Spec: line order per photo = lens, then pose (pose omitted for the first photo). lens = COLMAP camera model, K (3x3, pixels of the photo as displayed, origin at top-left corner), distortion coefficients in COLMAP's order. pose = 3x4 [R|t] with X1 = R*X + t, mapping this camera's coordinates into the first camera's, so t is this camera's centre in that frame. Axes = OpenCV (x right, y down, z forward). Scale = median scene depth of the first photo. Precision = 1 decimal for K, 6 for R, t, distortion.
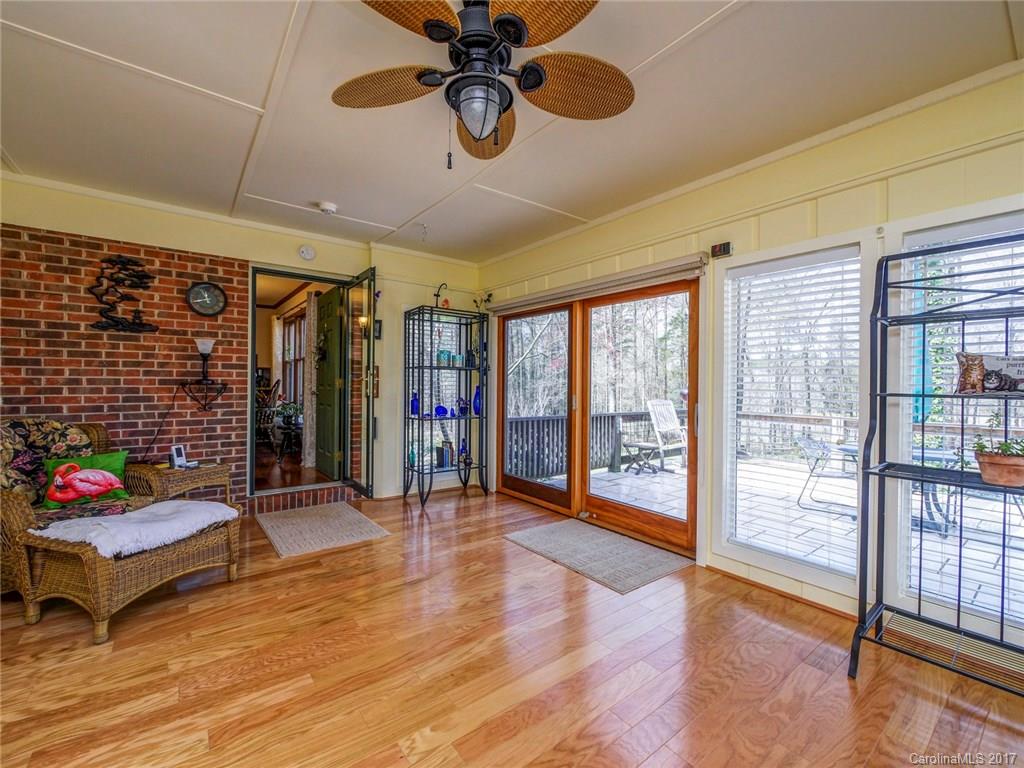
lens RADIAL K [[436.6, 0, 512.0], [0, 436.6, 384.0], [0, 0, 1]] dist [-0.000370, -0.000084]
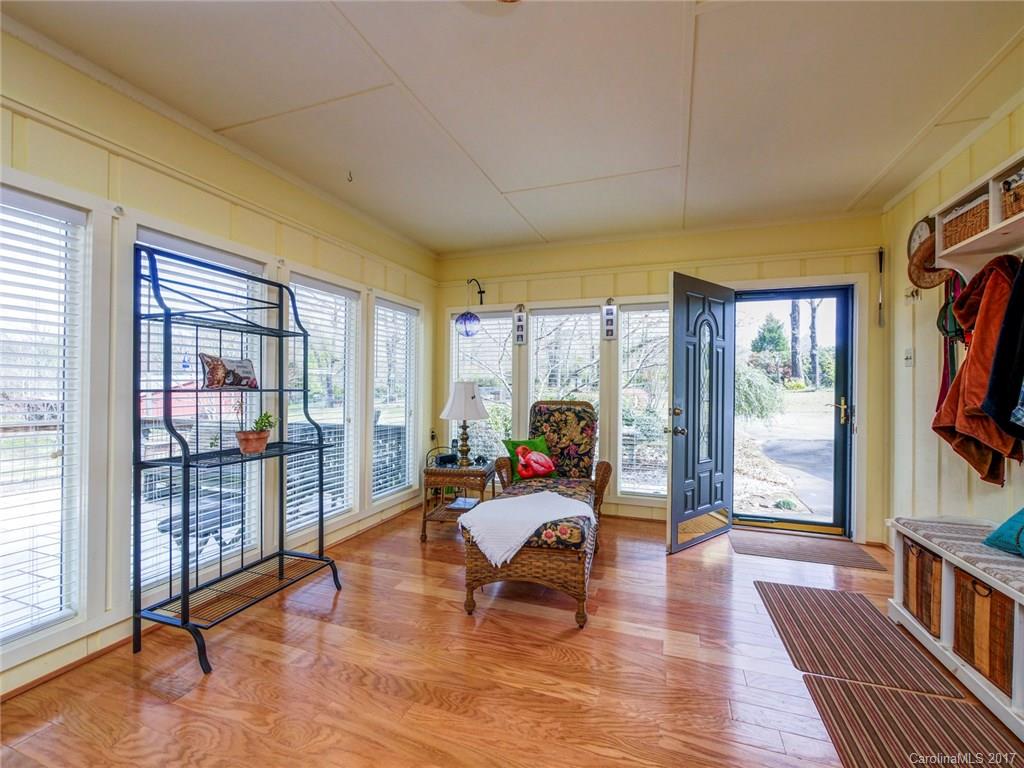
lens RADIAL K [[436.6, 0, 512.0], [0, 436.6, 384.0], [0, 0, 1]] dist [-0.000370, -0.000084]
pose [[-0.546538, -0.013972, 0.837318, -0.447061], [-0.010261, 0.999897, 0.009987, -0.010205], [-0.837371, -0.003134, -0.546625, 0.984137]]
